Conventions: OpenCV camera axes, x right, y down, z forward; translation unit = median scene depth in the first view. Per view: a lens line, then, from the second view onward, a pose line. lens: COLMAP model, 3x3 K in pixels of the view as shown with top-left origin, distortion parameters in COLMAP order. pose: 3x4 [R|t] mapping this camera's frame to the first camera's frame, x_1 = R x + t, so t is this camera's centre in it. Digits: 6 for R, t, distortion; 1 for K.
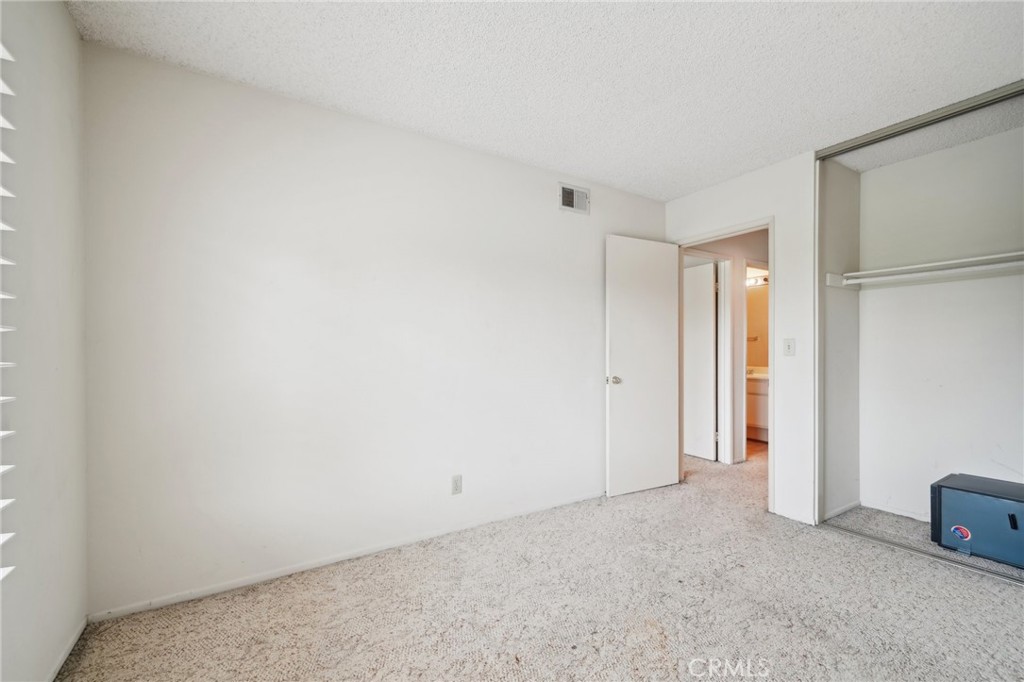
lens RADIAL K [[416.9, 0, 510.6], [0, 416.9, 347.3], [0, 0, 1]] dist [0.004222, 0.000160]
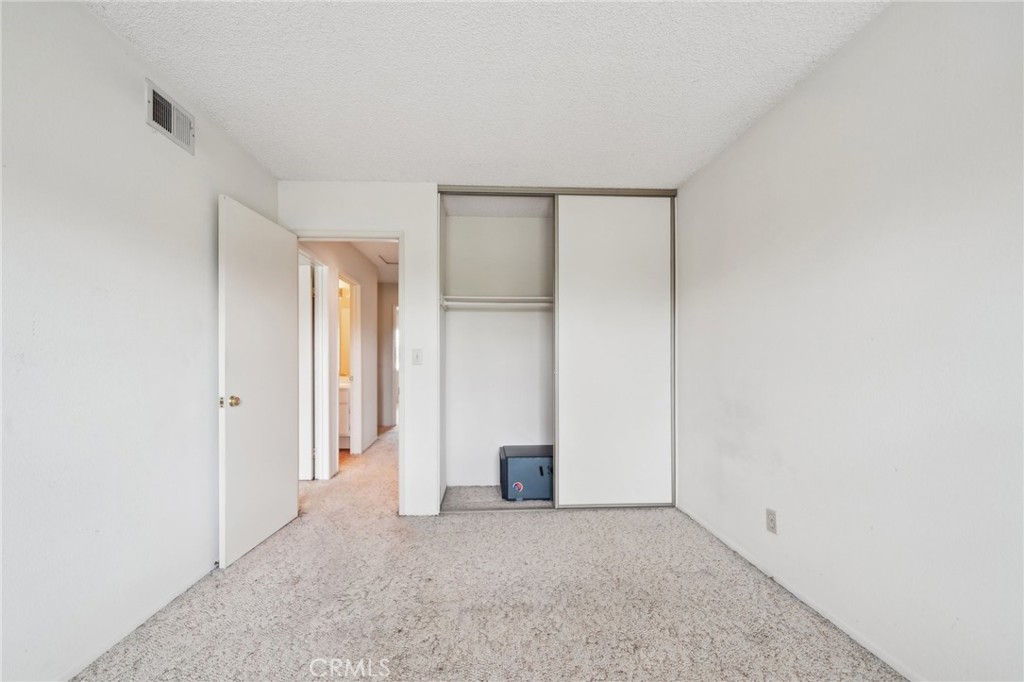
lens RADIAL K [[416.9, 0, 508.7], [0, 416.9, 358.5], [0, 0, 1]] dist [0.004222, 0.000160]
pose [[0.503933, 0.004852, 0.863729, -0.142141], [-0.005847, 0.999980, -0.002206, 0.004925], [-0.863723, -0.003939, 0.503952, 0.248501]]
